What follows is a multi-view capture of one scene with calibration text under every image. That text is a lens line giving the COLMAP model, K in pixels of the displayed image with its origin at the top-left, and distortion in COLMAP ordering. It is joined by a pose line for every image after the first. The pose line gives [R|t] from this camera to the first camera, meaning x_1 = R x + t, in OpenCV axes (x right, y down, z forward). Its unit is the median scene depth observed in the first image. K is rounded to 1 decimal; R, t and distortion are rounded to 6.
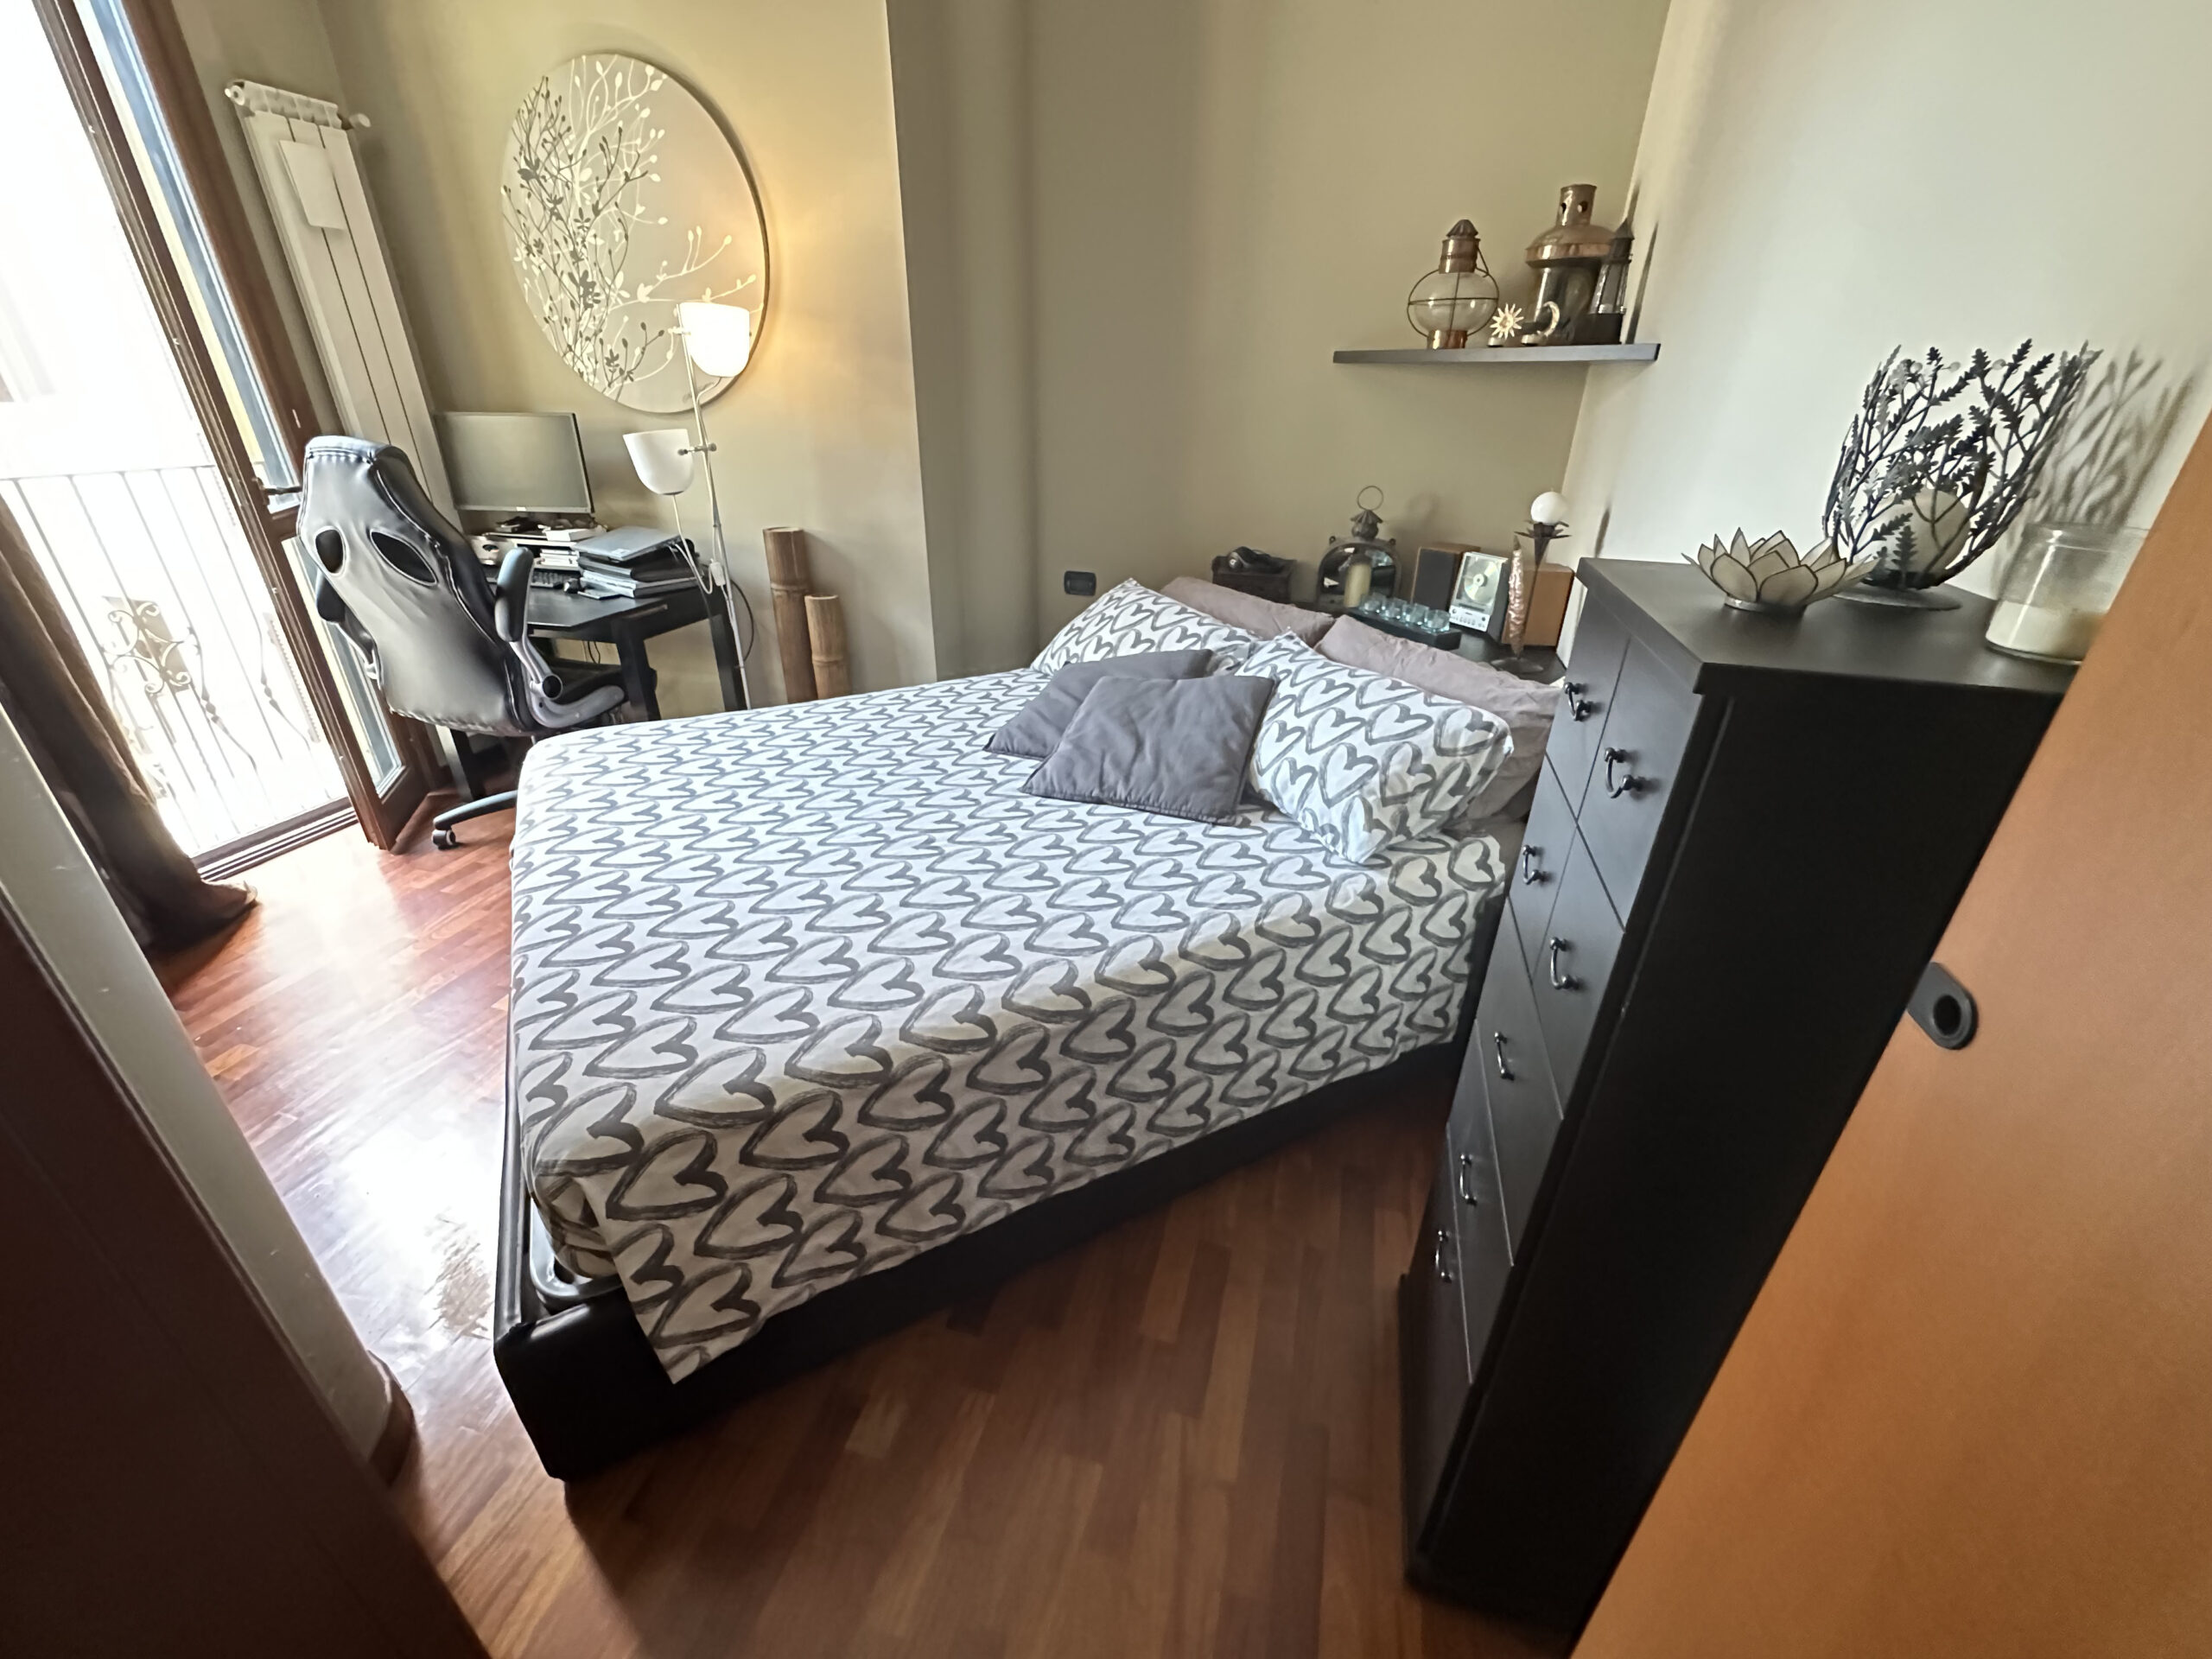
lens RADIAL K [[889.3, 0, 1104.8], [0, 889.3, 828.2], [0, 0, 1]] dist [-0.006795, 0.001544]
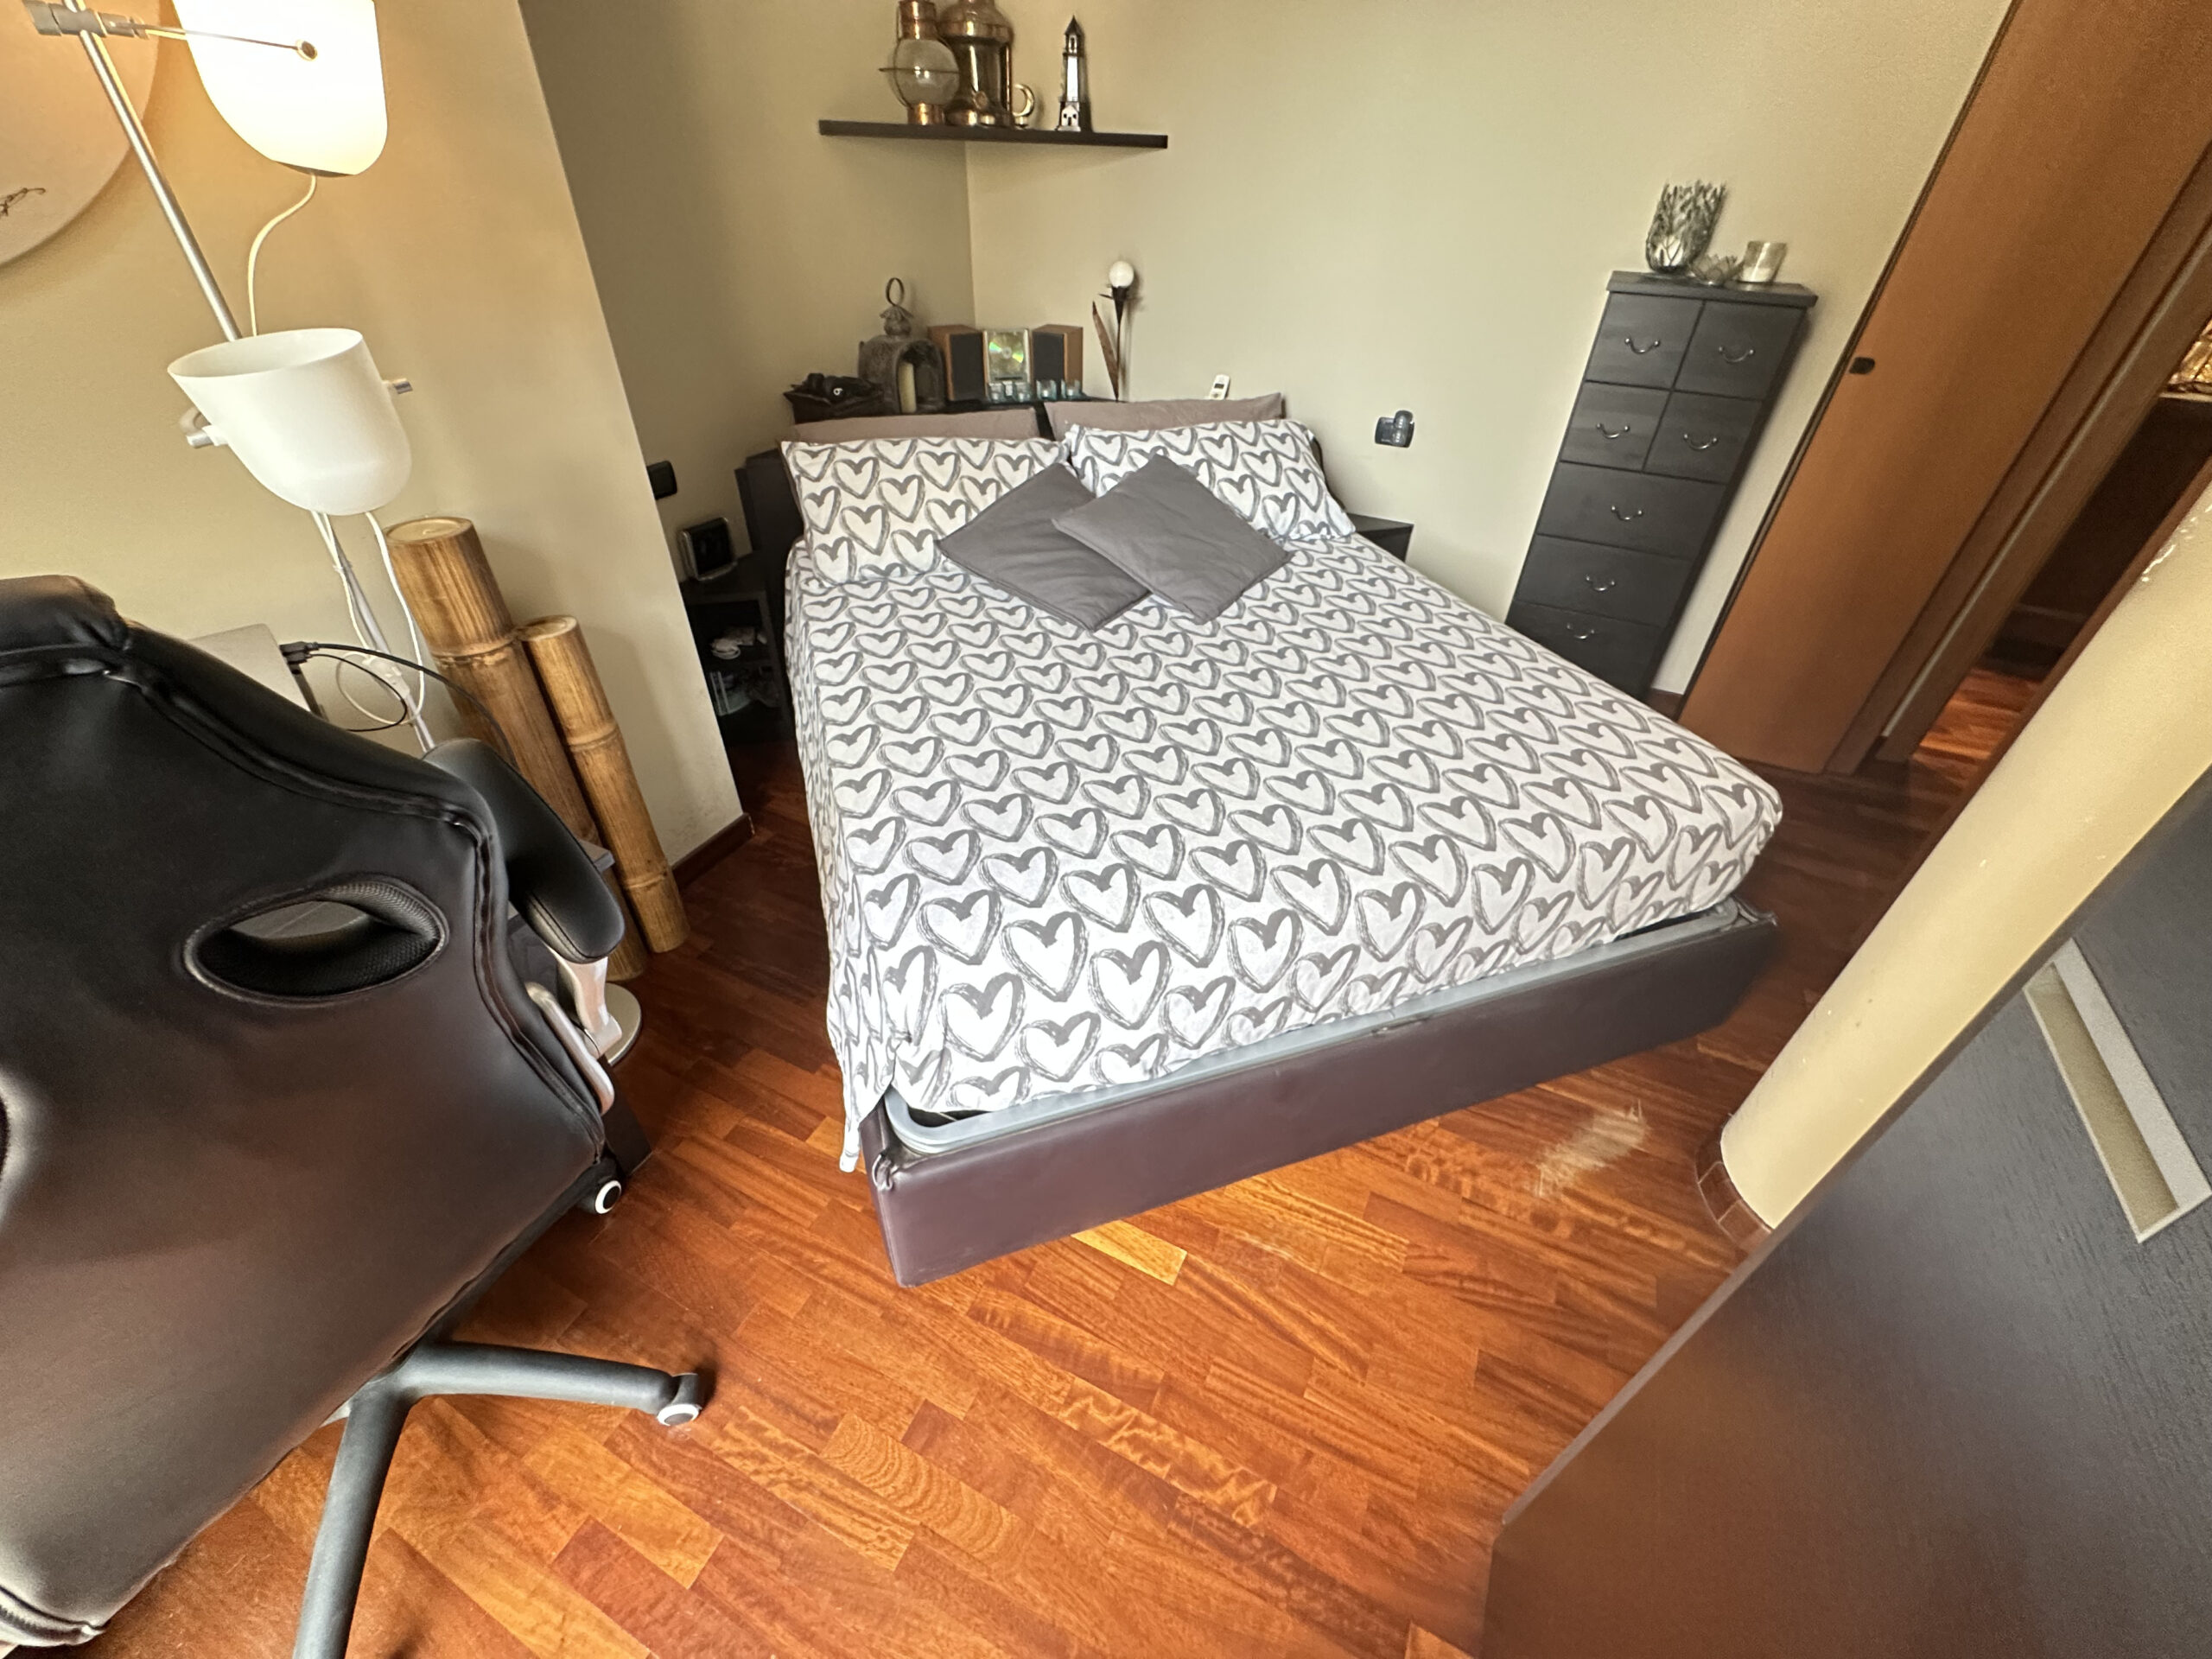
lens RADIAL K [[889.3, 0, 1104.8], [0, 889.3, 828.2], [0, 0, 1]] dist [-0.006795, 0.001544]
pose [[0.180440, -0.598920, 0.780215, -1.066875], [0.419162, 0.764423, 0.489858, -0.414432], [-0.889800, 0.238646, 0.388977, 0.761342]]
